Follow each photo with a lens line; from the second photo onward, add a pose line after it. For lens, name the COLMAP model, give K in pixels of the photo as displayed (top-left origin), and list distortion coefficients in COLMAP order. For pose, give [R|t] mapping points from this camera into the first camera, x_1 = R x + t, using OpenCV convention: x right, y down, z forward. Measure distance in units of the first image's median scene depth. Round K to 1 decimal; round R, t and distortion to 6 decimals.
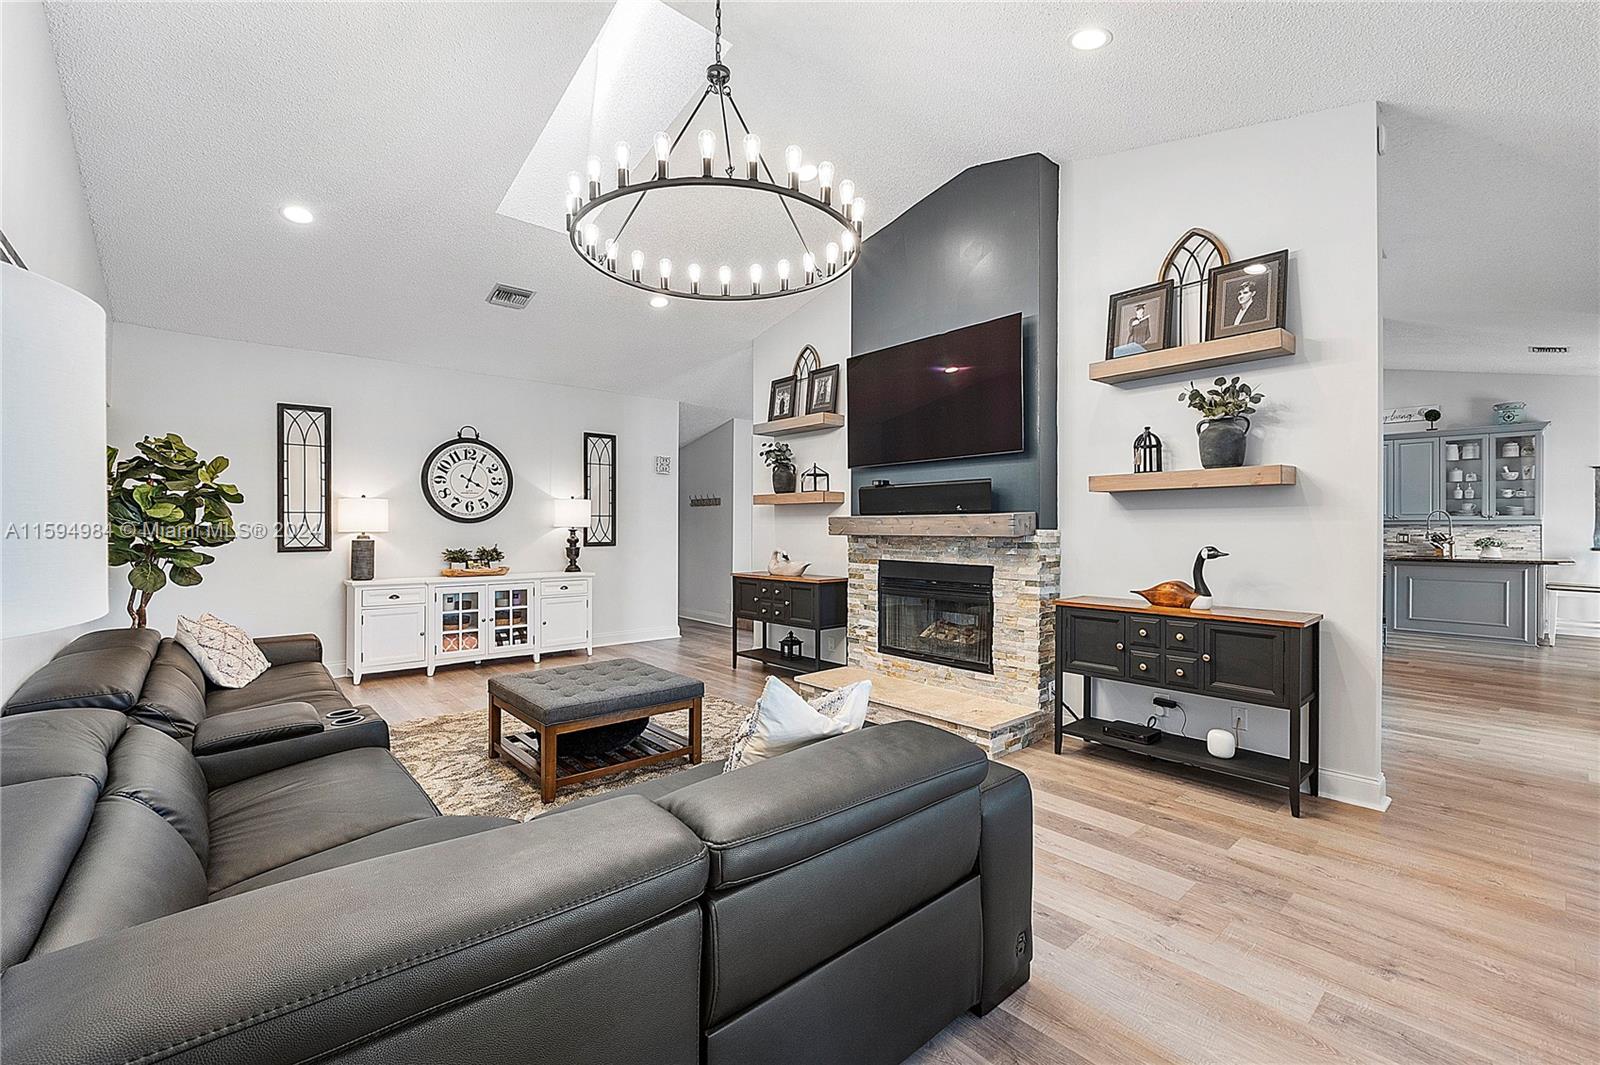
lens RADIAL K [[682.3, 0, 800.0], [0, 682.3, 526.0], [0, 0, 1]] dist [-0.007882, 0.000052]
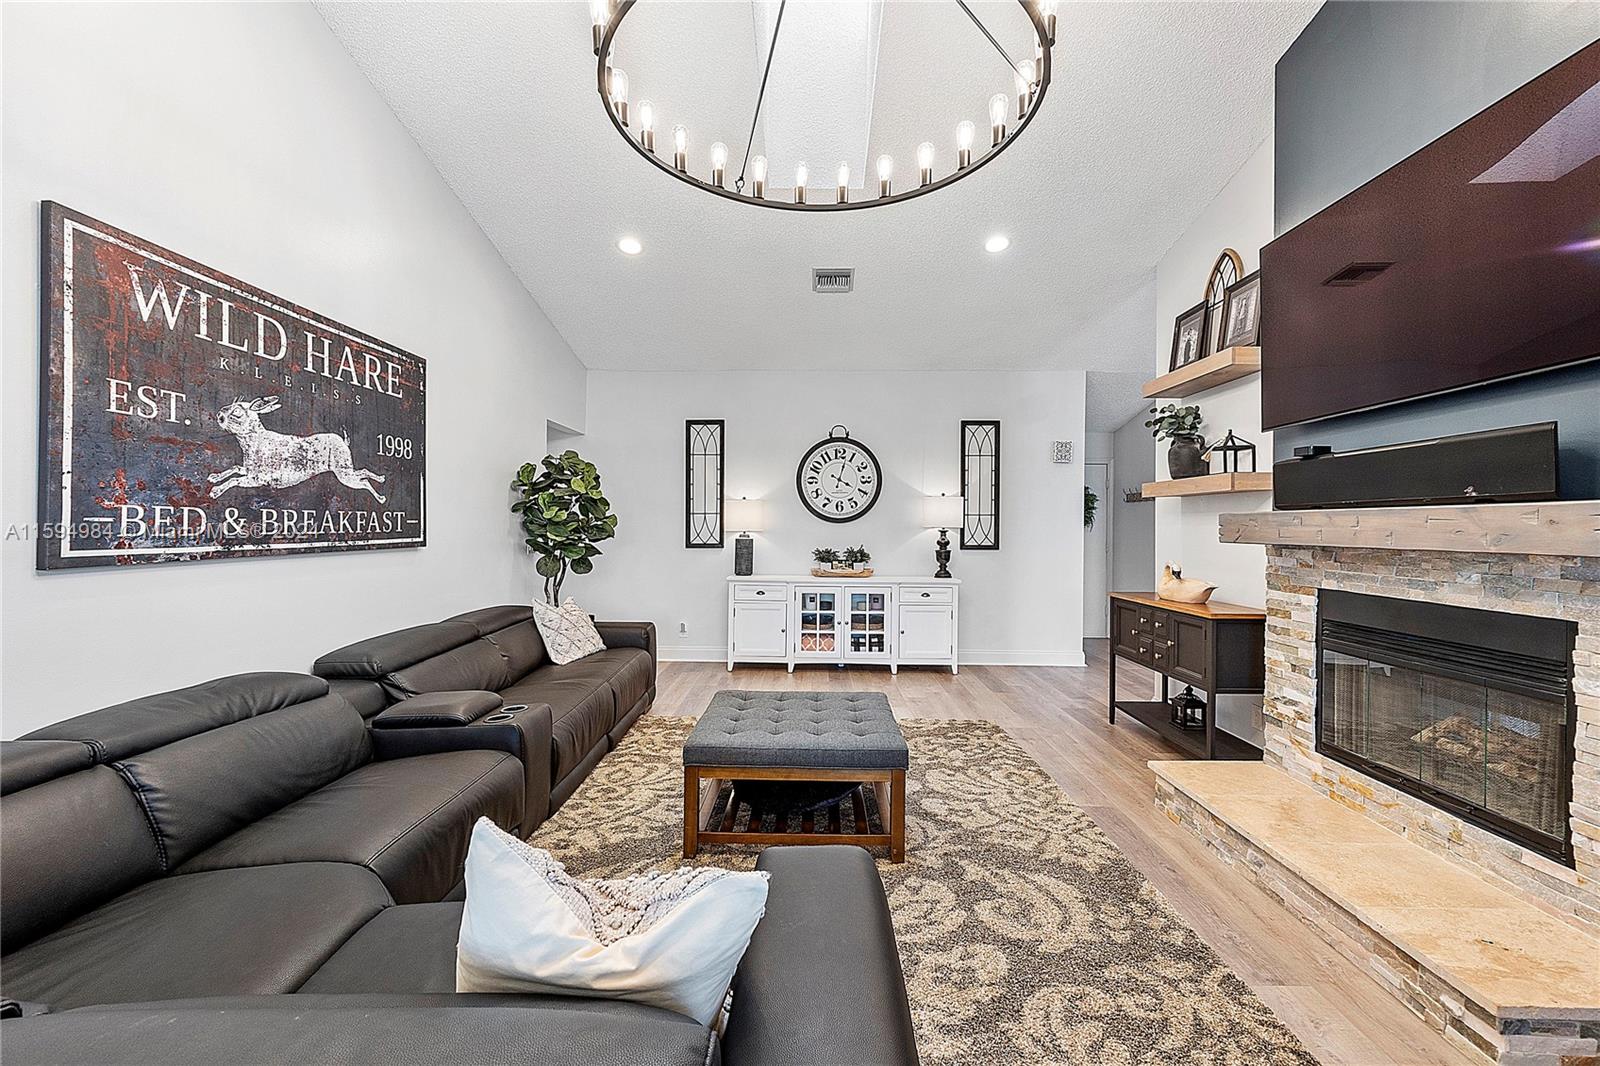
lens RADIAL K [[679.6, 0, 795.8], [0, 679.6, 528.1], [0, 0, 1]] dist [-0.007173, -0.000074]
pose [[0.734226, 0.005767, -0.678881, 0.151079], [-0.003803, 0.999983, 0.004382, -0.000955], [0.678895, -0.000635, 0.734235, 0.249609]]
